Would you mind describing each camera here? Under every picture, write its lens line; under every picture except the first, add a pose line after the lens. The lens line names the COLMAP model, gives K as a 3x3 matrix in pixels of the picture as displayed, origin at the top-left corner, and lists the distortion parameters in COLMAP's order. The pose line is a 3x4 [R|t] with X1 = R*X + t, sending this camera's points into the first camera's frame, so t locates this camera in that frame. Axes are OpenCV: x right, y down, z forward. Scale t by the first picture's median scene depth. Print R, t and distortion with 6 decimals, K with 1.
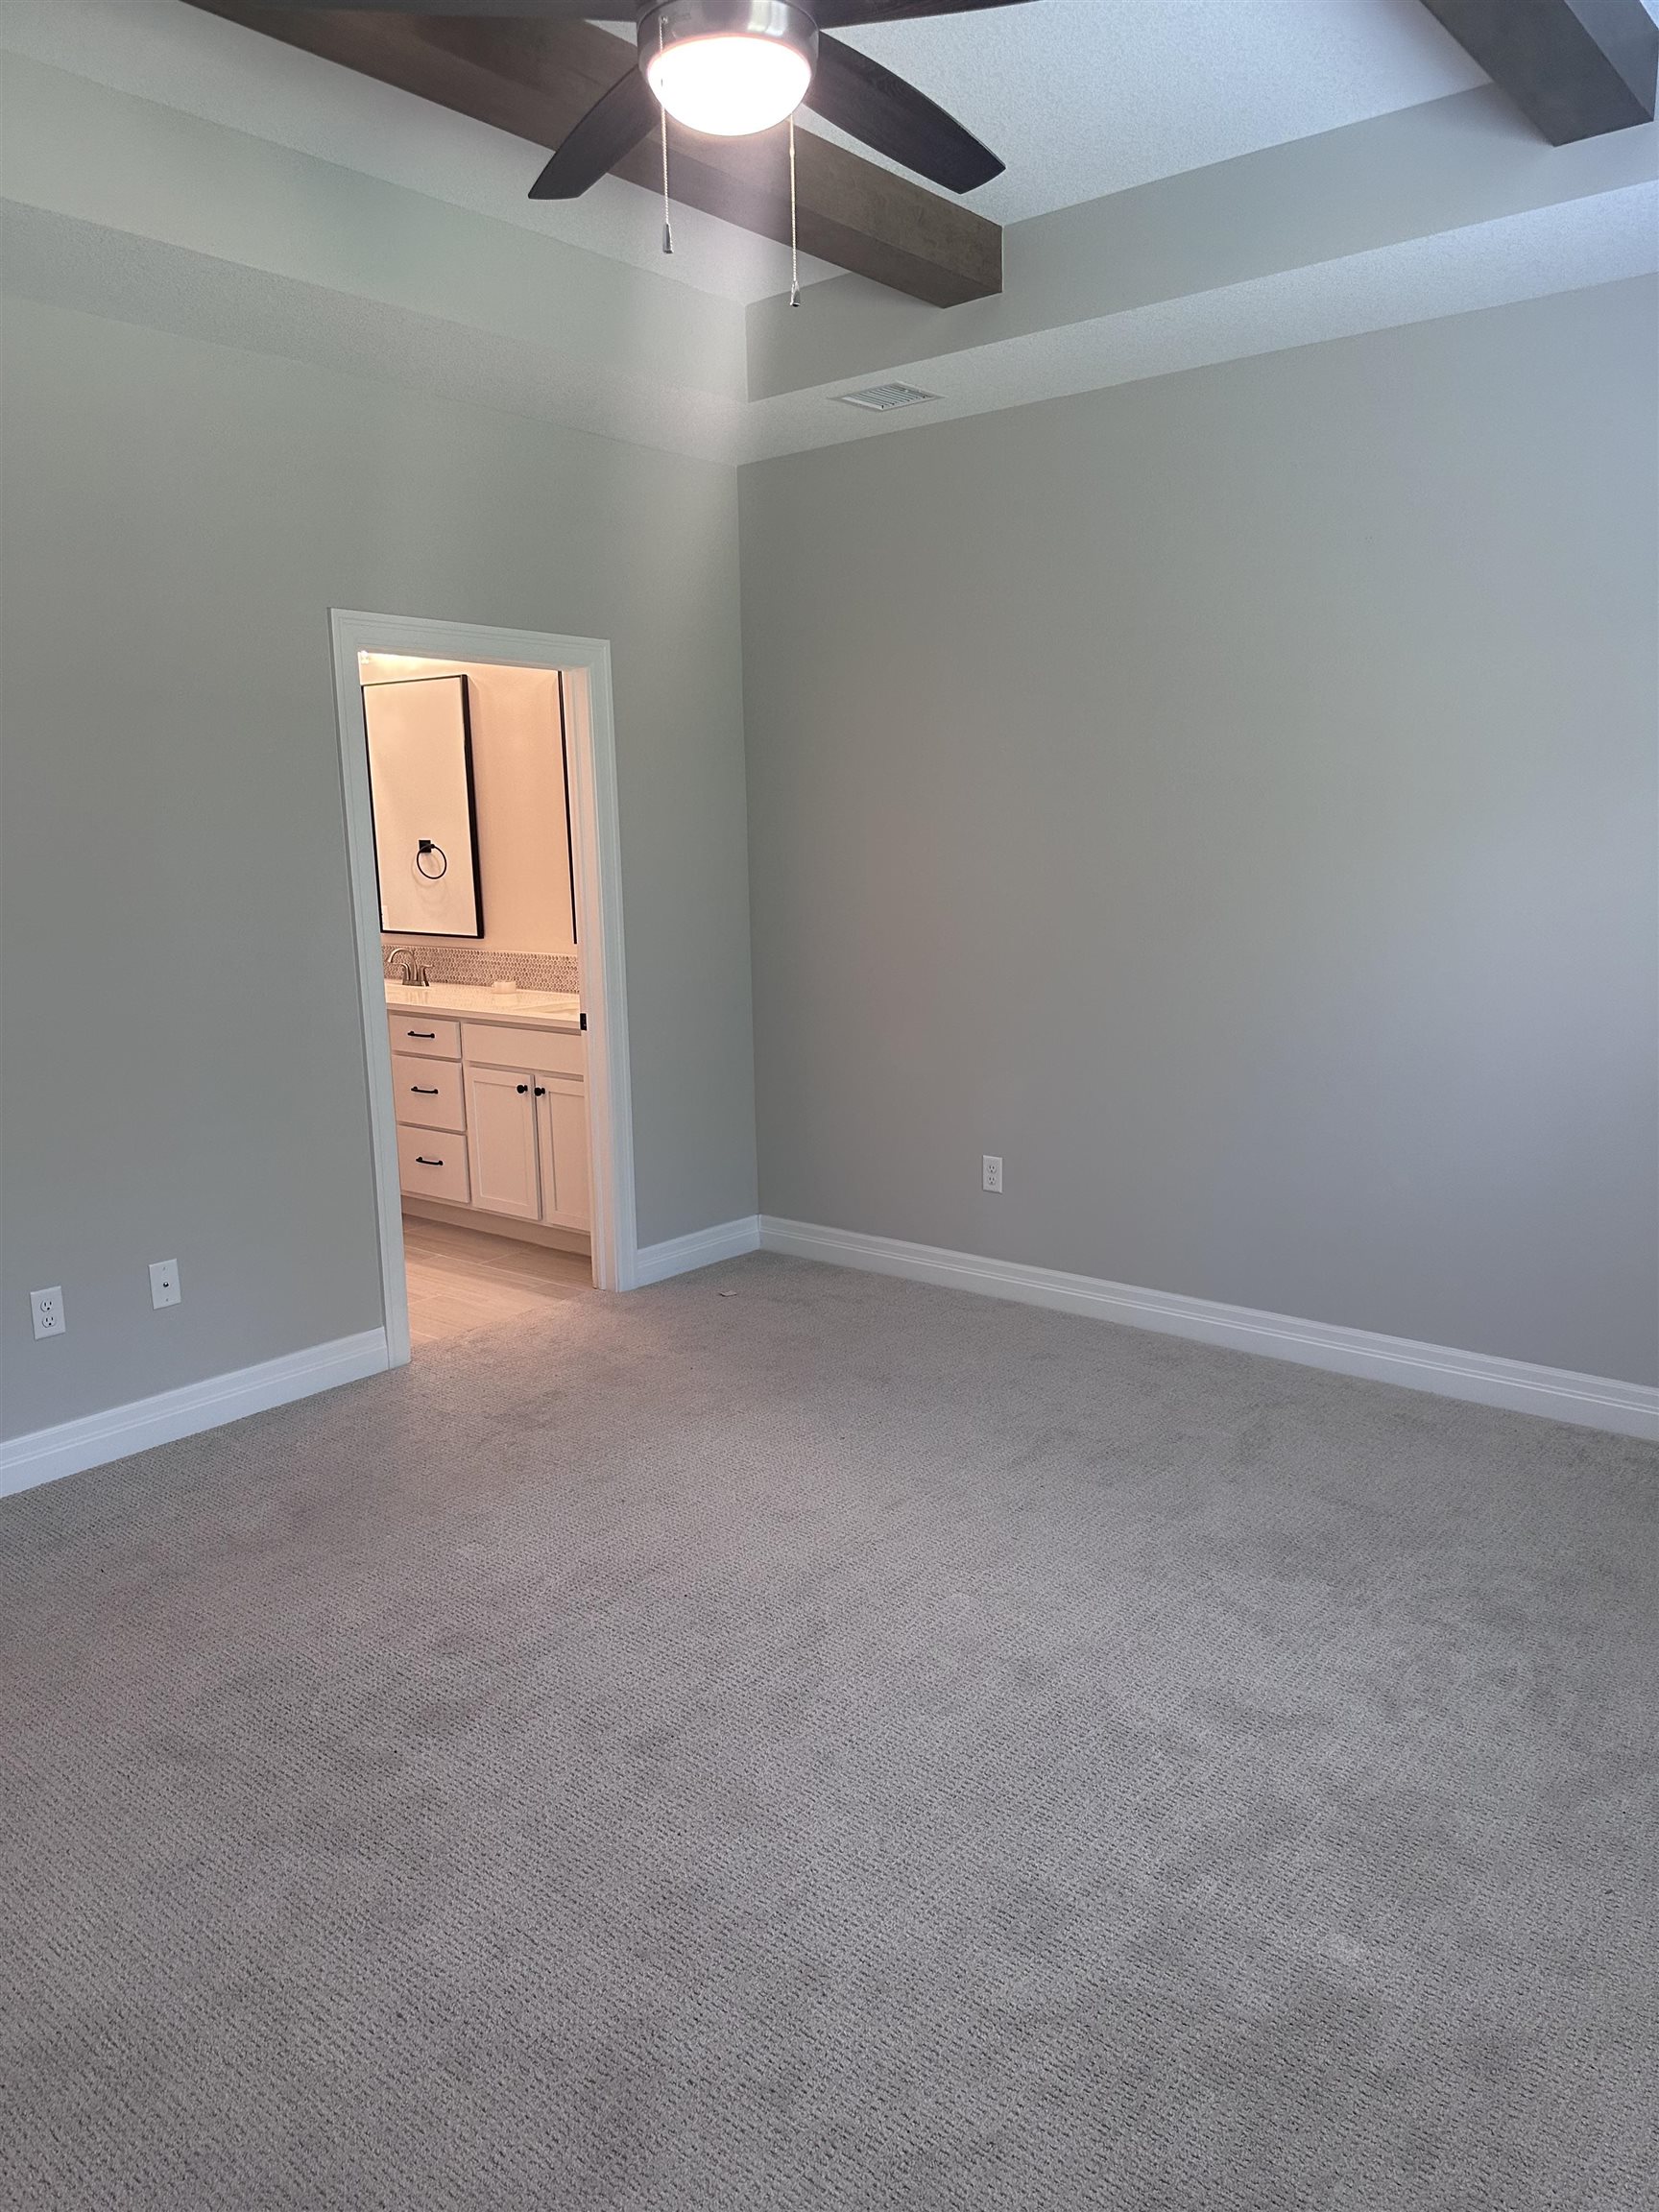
lens RADIAL K [[1562.0, 0, 826.2], [0, 1562.0, 1103.0], [0, 0, 1]] dist [0.085282, -0.092317]
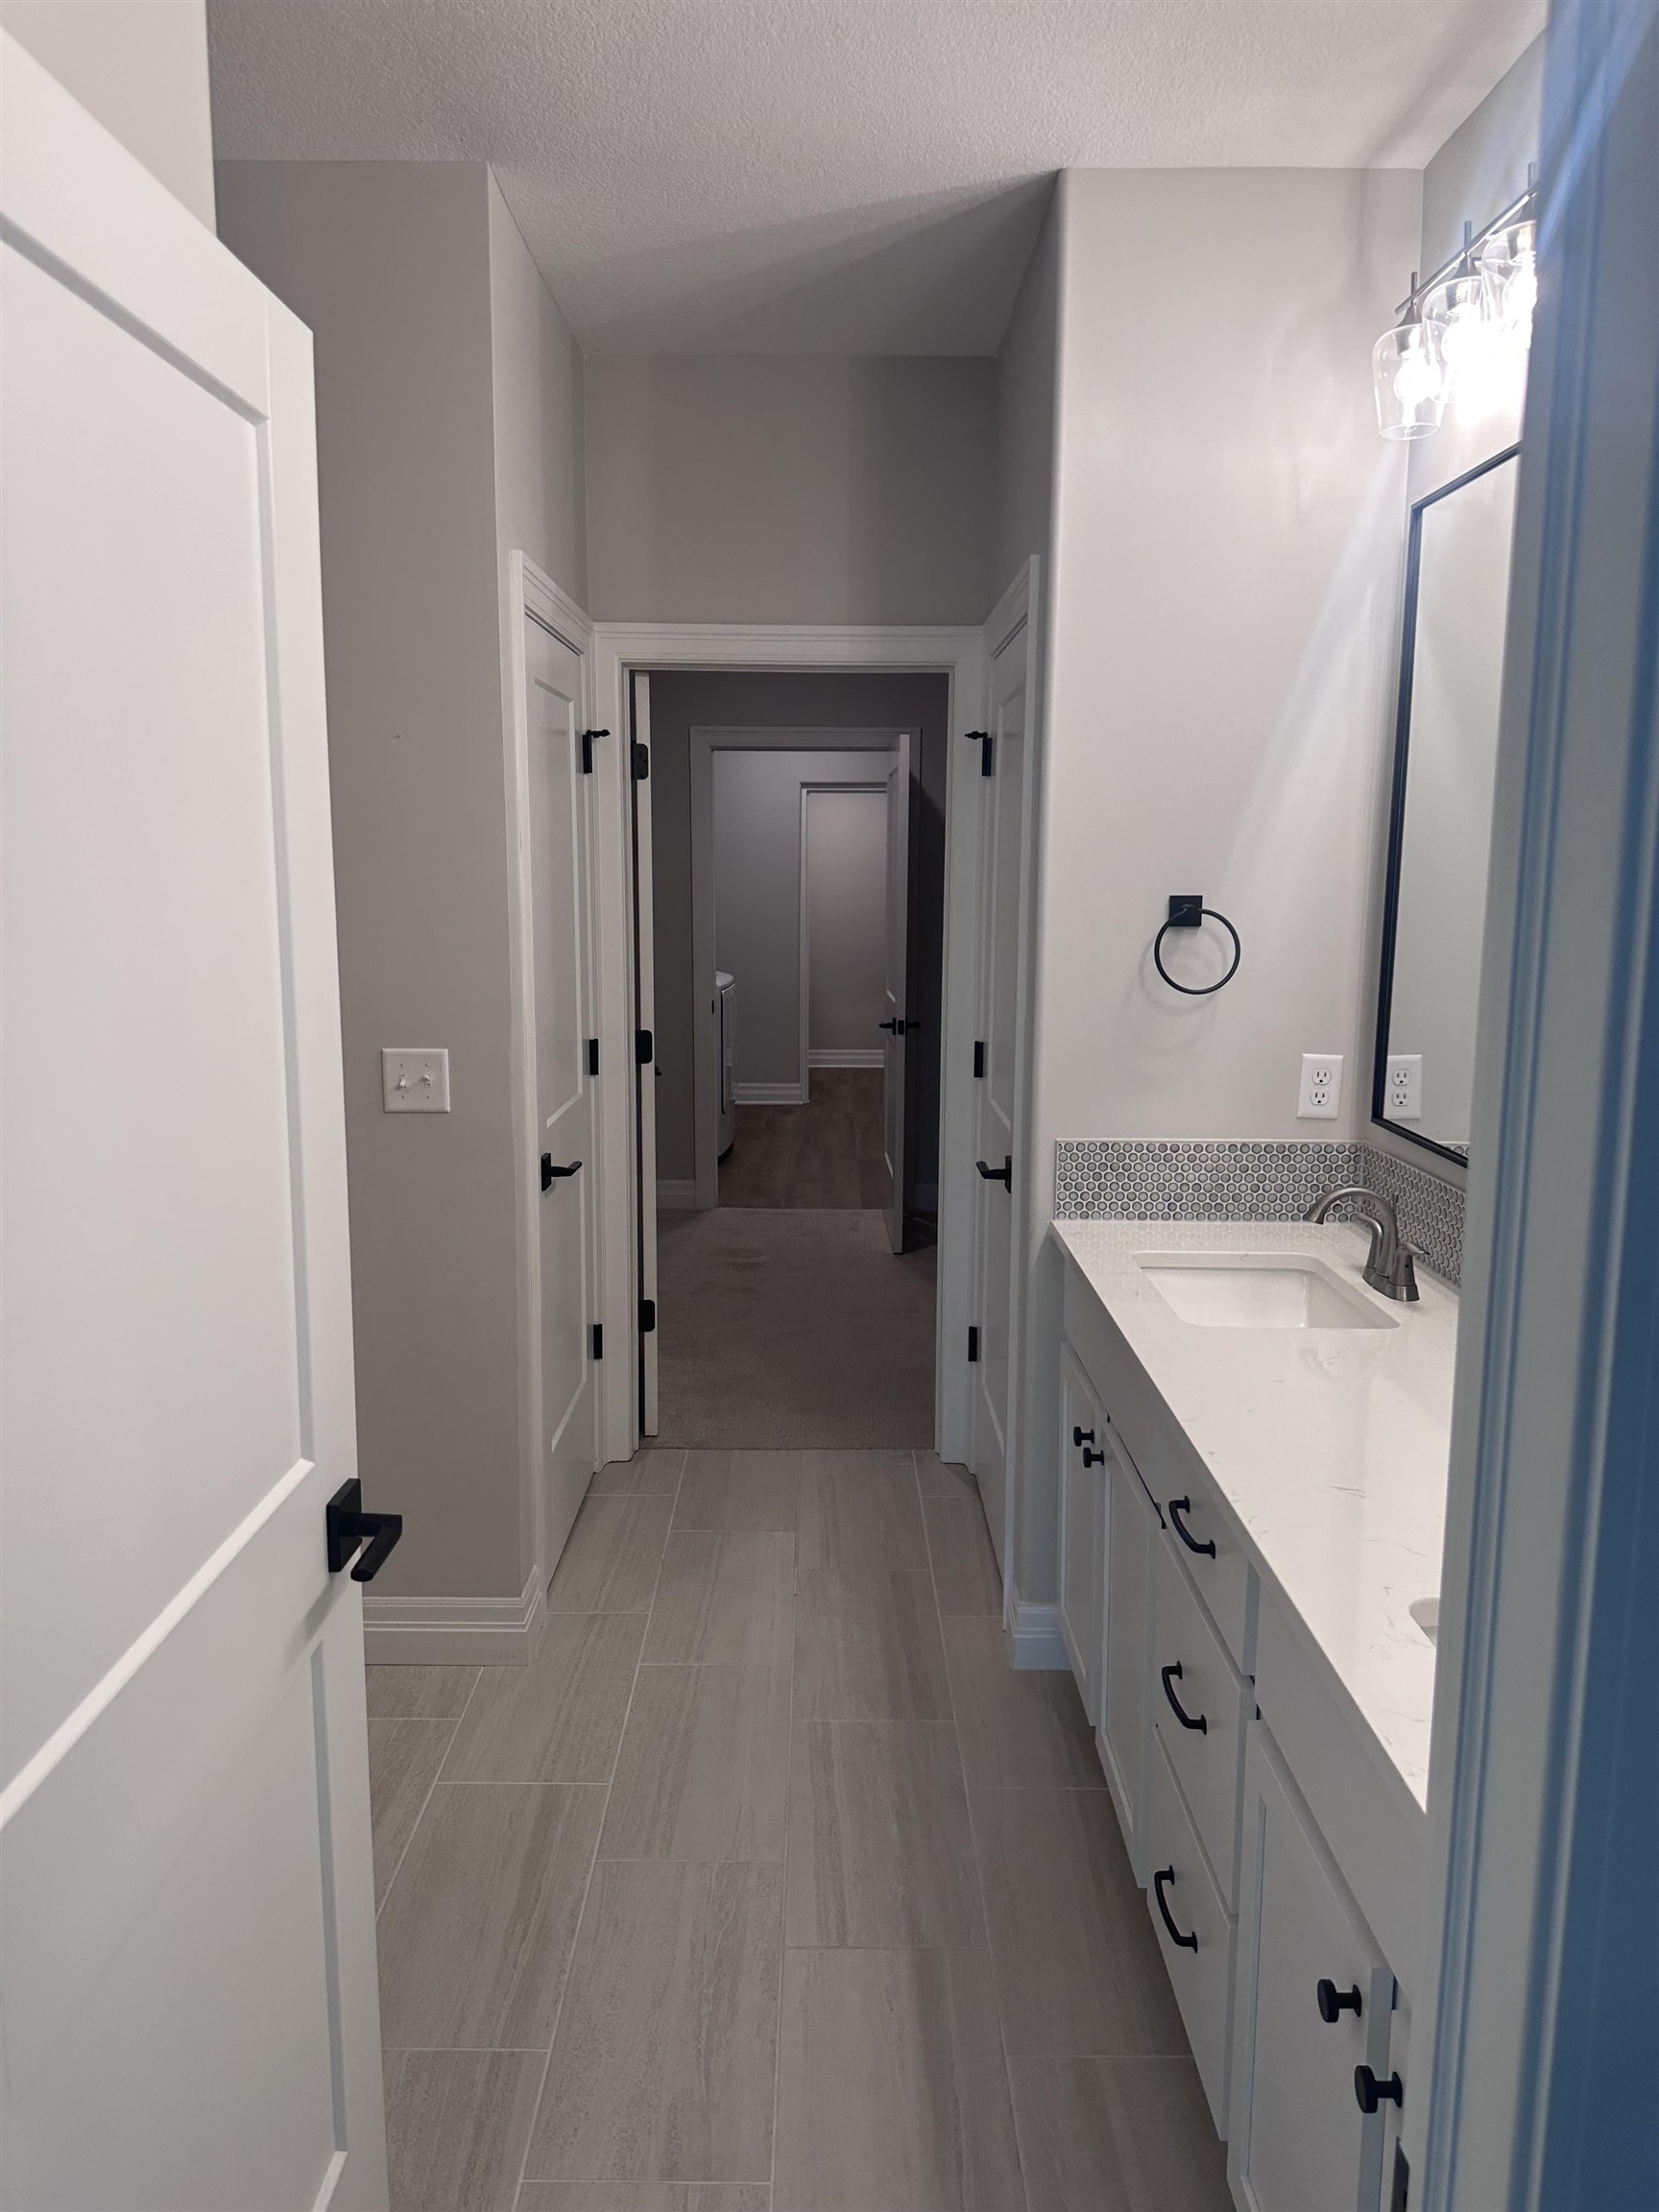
lens RADIAL K [[1562.0, 0, 826.2], [0, 1562.0, 1103.0], [0, 0, 1]] dist [0.085282, -0.092317]
pose [[0.629468, 0.144642, -0.763446, -0.061558], [-0.157643, 0.985861, 0.056802, -0.112073], [0.760867, 0.084597, 0.643369, 0.617318]]
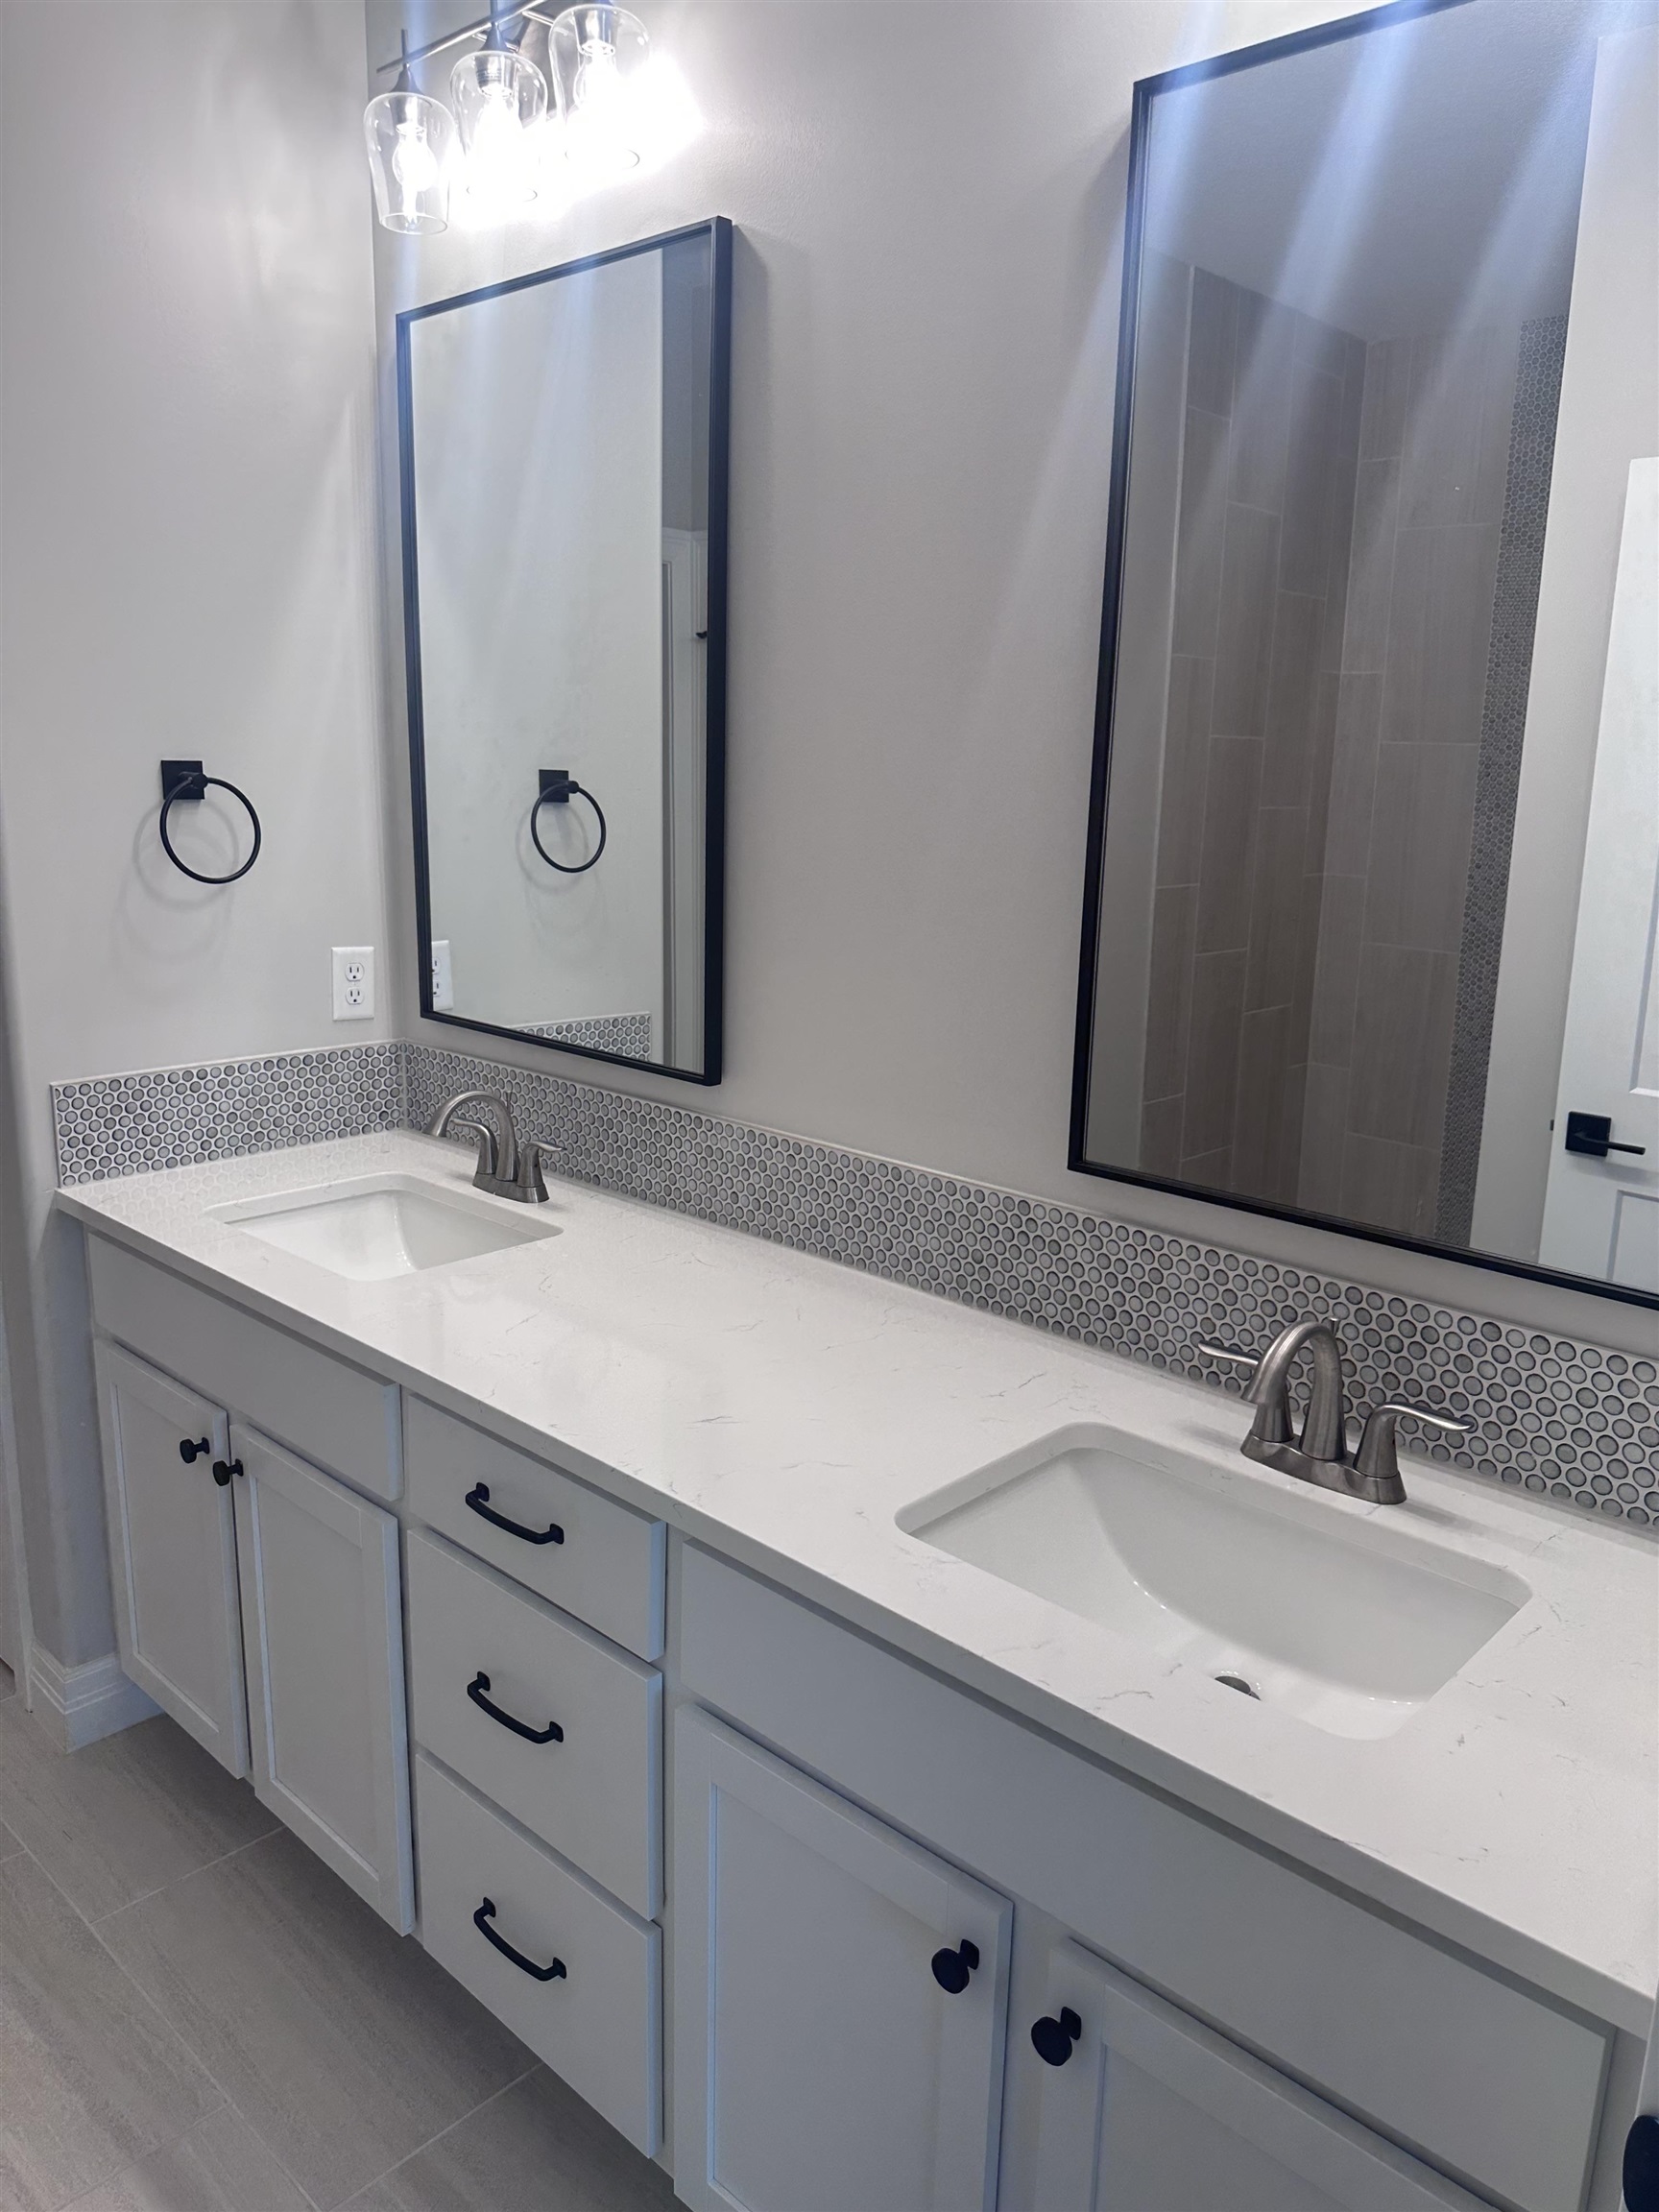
lens RADIAL K [[1562.0, 0, 826.2], [0, 1562.0, 1103.0], [0, 0, 1]] dist [0.085282, -0.092317]
pose [[0.996478, 0.059766, -0.058818, -0.162908], [-0.057454, 0.997537, 0.040236, -0.106590], [0.061077, -0.036715, 0.997458, 0.621900]]
